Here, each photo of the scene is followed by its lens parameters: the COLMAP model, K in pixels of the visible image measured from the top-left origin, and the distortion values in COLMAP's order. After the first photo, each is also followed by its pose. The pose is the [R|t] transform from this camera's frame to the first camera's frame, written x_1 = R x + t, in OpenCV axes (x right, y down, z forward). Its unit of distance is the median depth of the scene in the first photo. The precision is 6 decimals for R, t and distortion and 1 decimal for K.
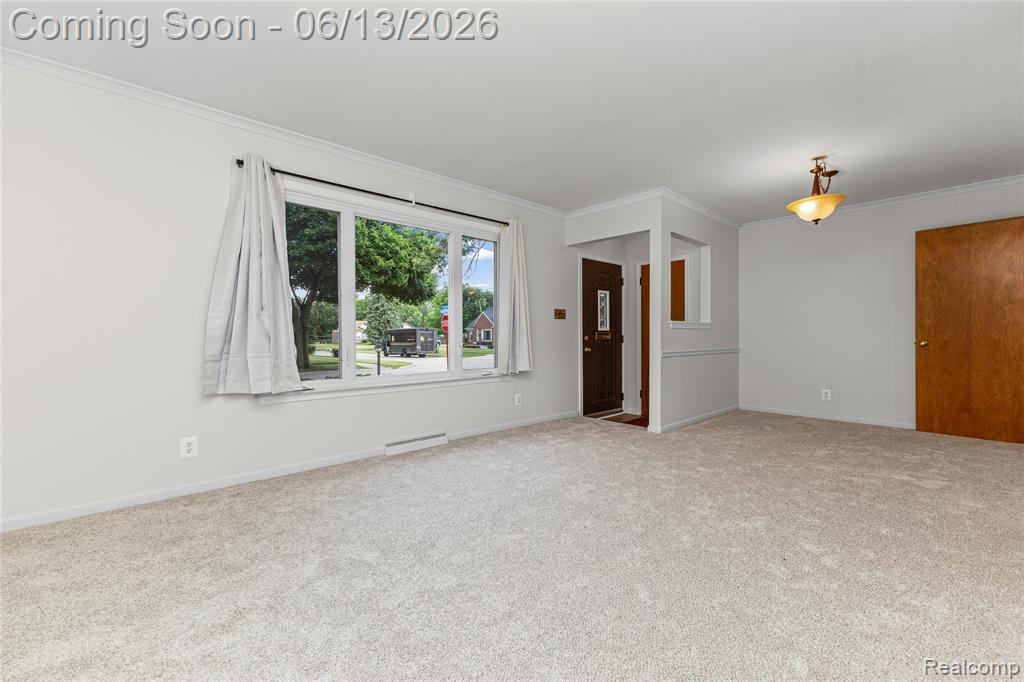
lens RADIAL K [[443.3, 0, 514.9], [0, 443.3, 338.7], [0, 0, 1]] dist [0.015030, -0.002461]
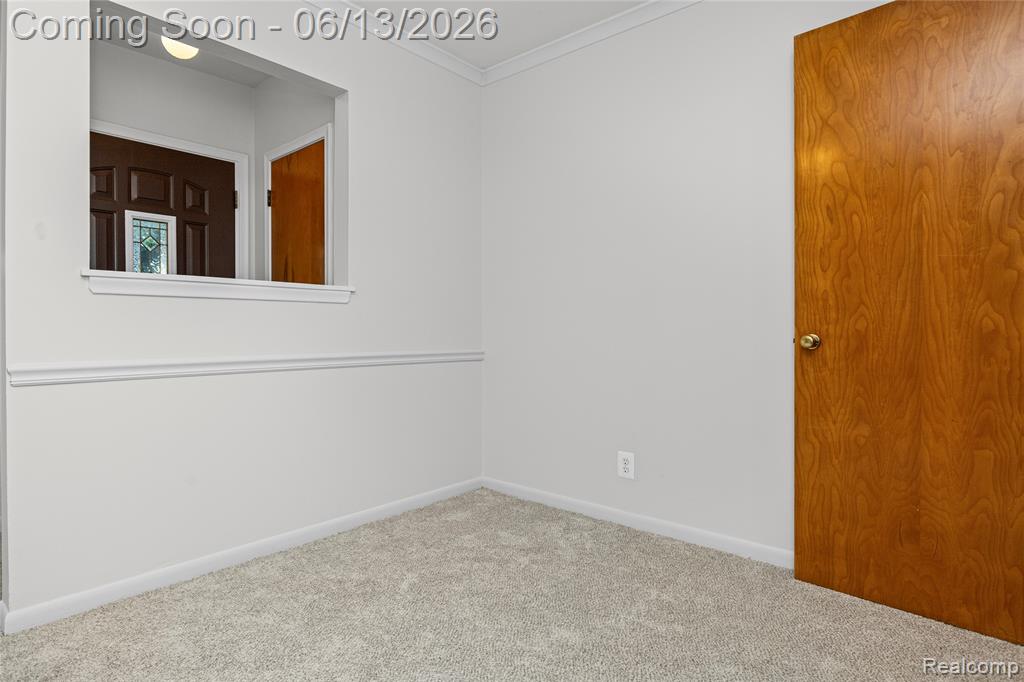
lens RADIAL K [[569.6, 0, 510.5], [0, 569.6, 337.9], [0, 0, 1]] dist [-0.003918, -0.000361]
pose [[0.985974, -0.001286, 0.166896, 0.603960], [0.000713, 0.999994, 0.003493, 0.006292], [-0.166899, -0.003325, 0.985968, 0.595158]]
